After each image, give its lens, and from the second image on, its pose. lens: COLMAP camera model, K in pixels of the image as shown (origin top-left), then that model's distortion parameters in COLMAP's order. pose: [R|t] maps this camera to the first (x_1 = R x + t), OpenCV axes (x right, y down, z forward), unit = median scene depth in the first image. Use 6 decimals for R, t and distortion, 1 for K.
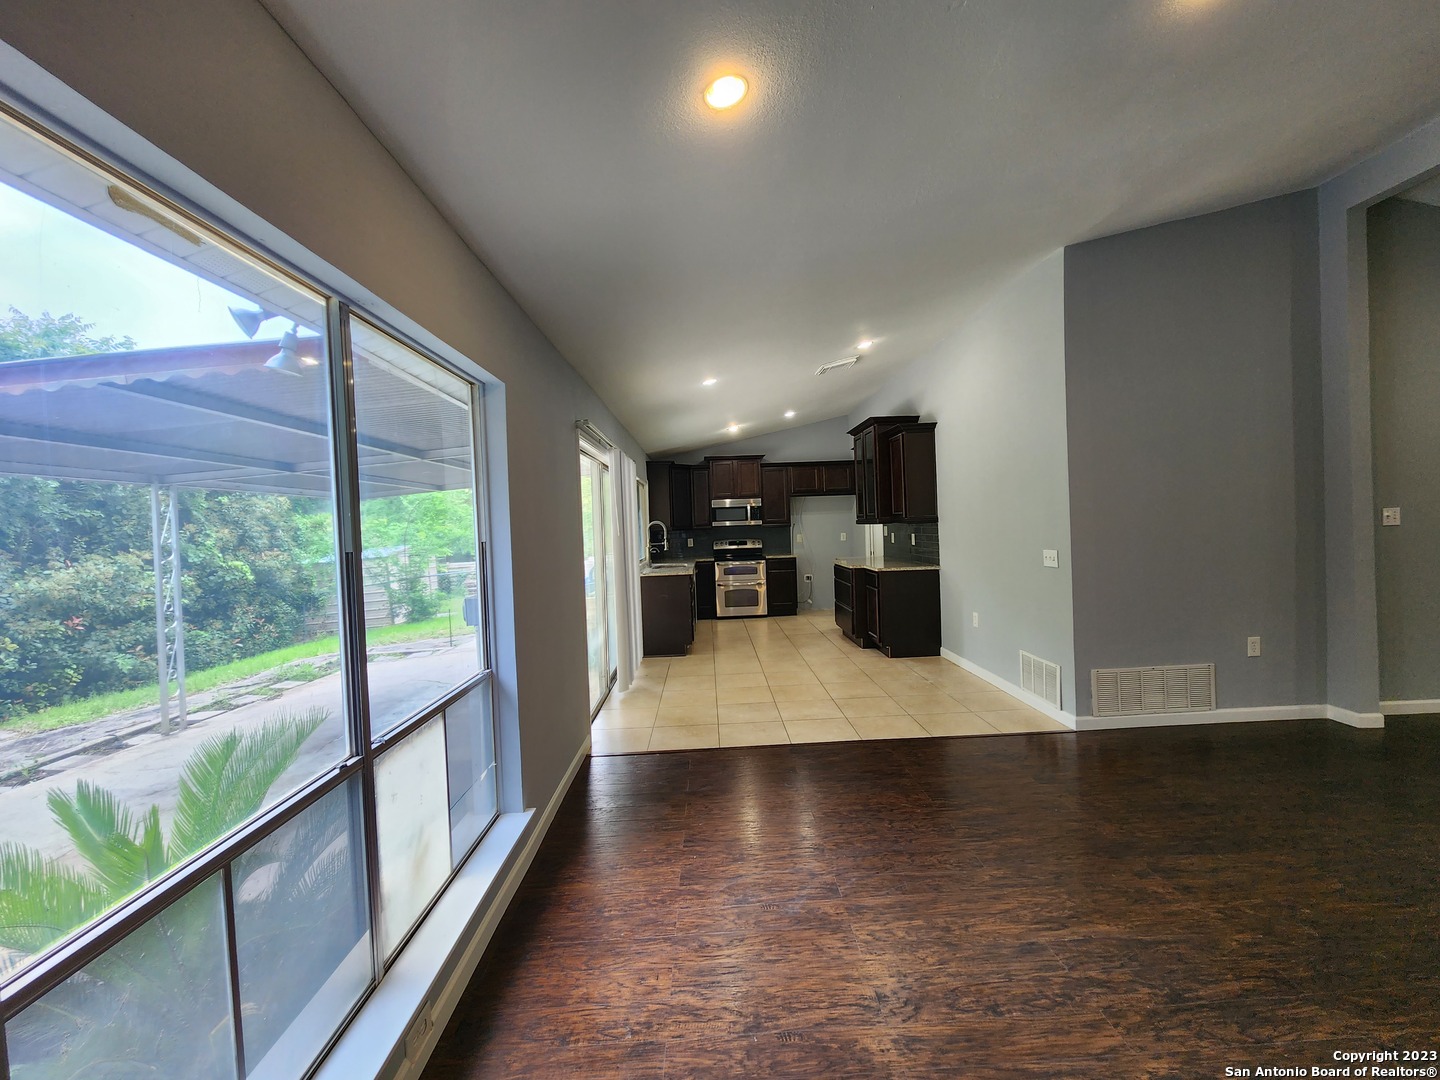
lens RADIAL K [[593.6, 0, 724.1], [0, 593.6, 537.9], [0, 0, 1]] dist [0.005772, -0.002120]
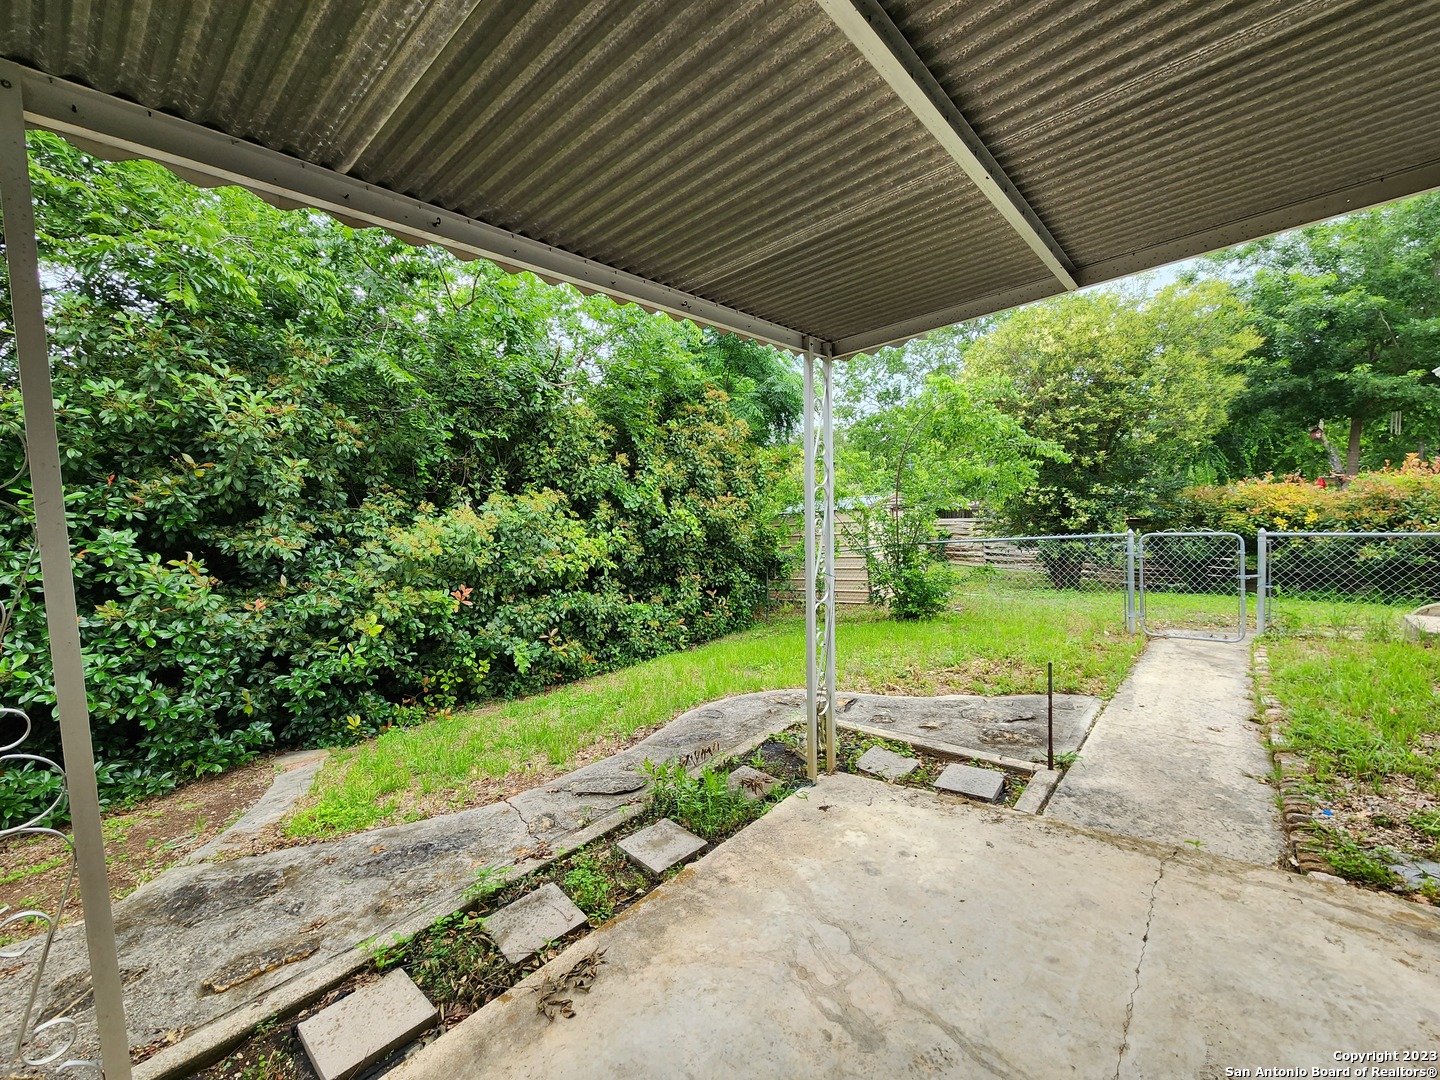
lens RADIAL K [[593.6, 0, 729.5], [0, 593.6, 530.7], [0, 0, 1]] dist [0.005772, -0.002120]
pose [[0.749576, 0.050041, -0.660024, -0.573305], [-0.008764, 0.997801, 0.065697, 0.032970], [0.661860, -0.043460, 0.748367, 0.936132]]
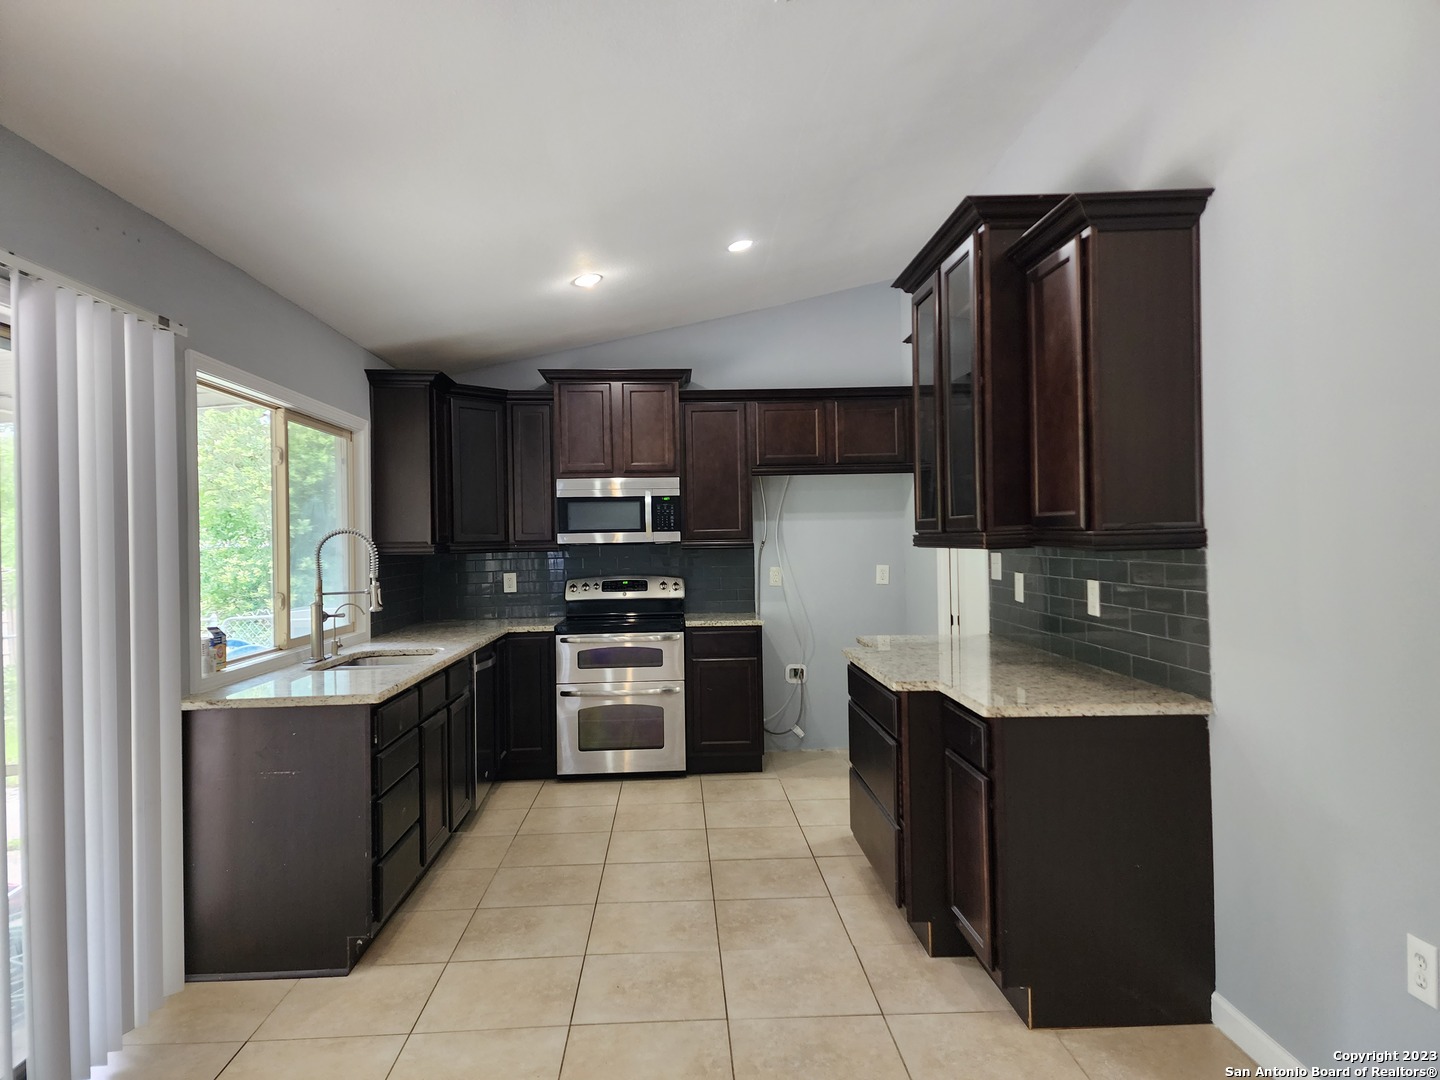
lens RADIAL K [[949.6, 0, 708.0], [0, 949.6, 548.7], [0, 0, 1]] dist [0.063247, -0.020323]
pose [[0.999816, 0.018320, 0.005766, 0.119119], [-0.018255, 0.999770, -0.011271, -0.016369], [-0.005971, 0.011164, 0.999920, 0.539380]]
